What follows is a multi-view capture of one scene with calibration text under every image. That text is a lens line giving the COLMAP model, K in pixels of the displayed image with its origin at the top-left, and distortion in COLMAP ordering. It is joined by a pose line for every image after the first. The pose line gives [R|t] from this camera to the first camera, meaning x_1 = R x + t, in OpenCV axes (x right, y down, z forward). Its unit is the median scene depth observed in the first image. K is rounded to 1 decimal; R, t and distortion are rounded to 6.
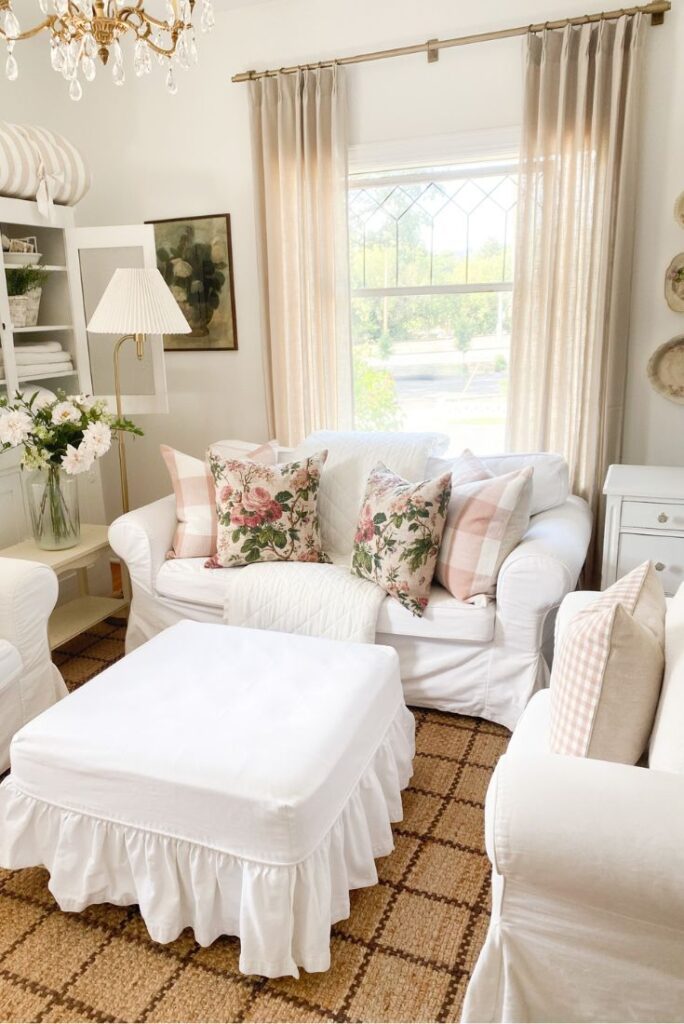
lens RADIAL K [[795.1, 0, 270.8], [0, 795.1, 509.4], [0, 0, 1]] dist [0.082552, -0.130535]
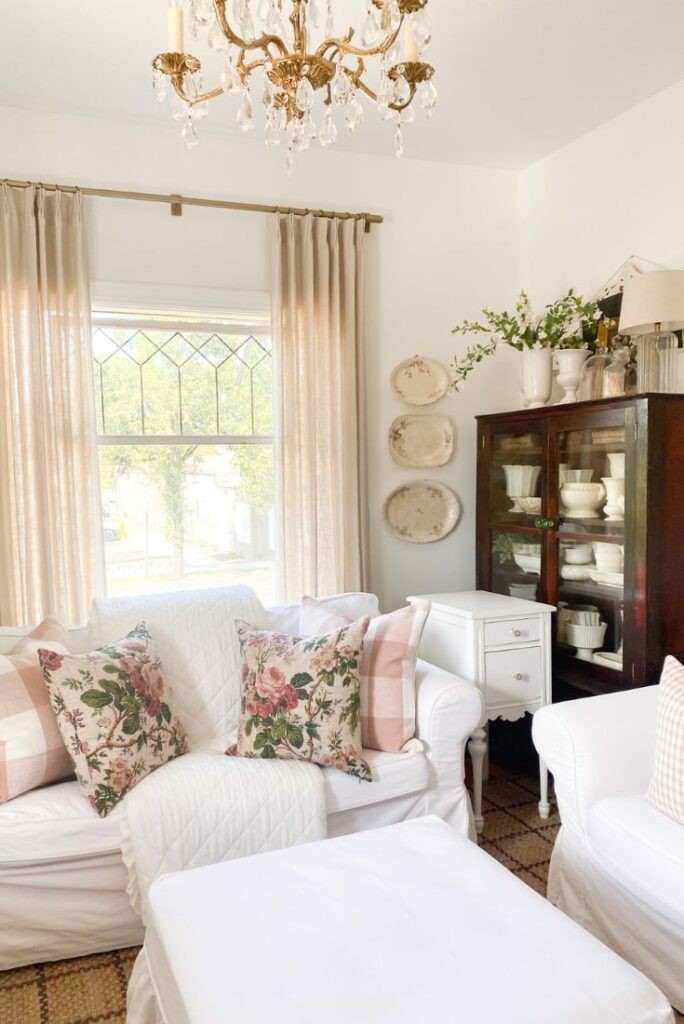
lens RADIAL K [[793.2, 0, 300.5], [0, 793.2, 508.9], [0, 0, 1]] dist [0.127361, -0.339699]
pose [[0.693401, -0.021180, 0.720241, -0.466495], [0.173067, 0.975203, -0.137940, -0.048884], [-0.699459, 0.220298, 0.679872, 0.341830]]
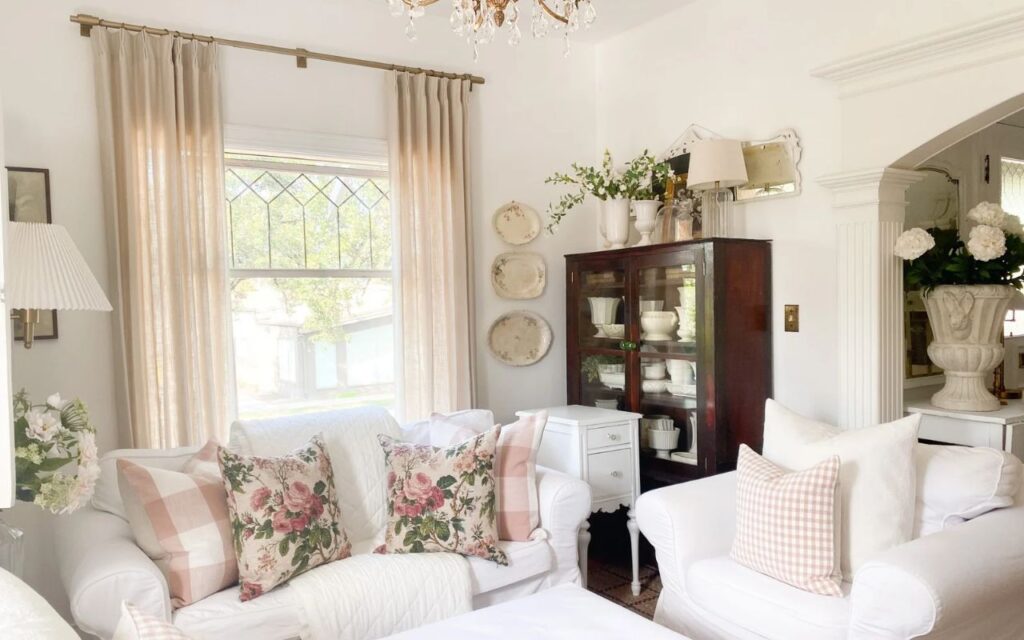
lens RADIAL K [[795.6, 0, 512.0], [0, 795.6, 320.0], [0, 0, 1]] dist [0.080207, -0.006188]
pose [[0.522844, -0.002164, 0.852426, -0.645687], [0.212508, 0.968755, -0.127884, -0.038085], [-0.825515, 0.248011, 0.506968, 0.346884]]
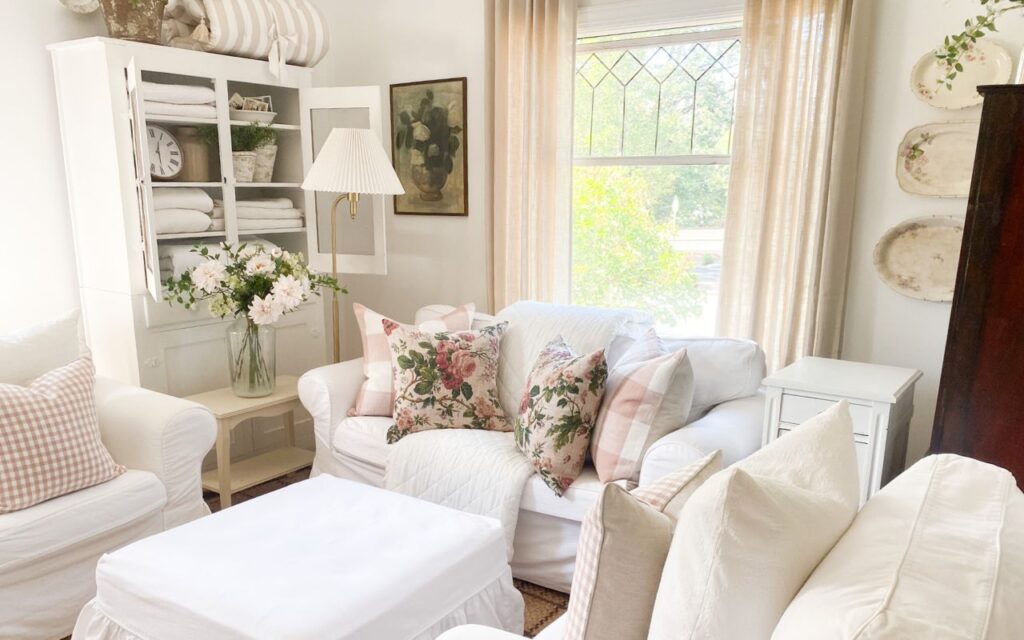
lens RADIAL K [[813.6, 0, 469.3], [0, 813.6, 383.8], [0, 0, 1]] dist [0.071296, -0.085422]
pose [[0.979219, 0.086257, -0.183548, 0.226365], [-0.087292, 0.996180, 0.002445, 0.006374], [0.183057, 0.013629, 0.983008, 0.014810]]
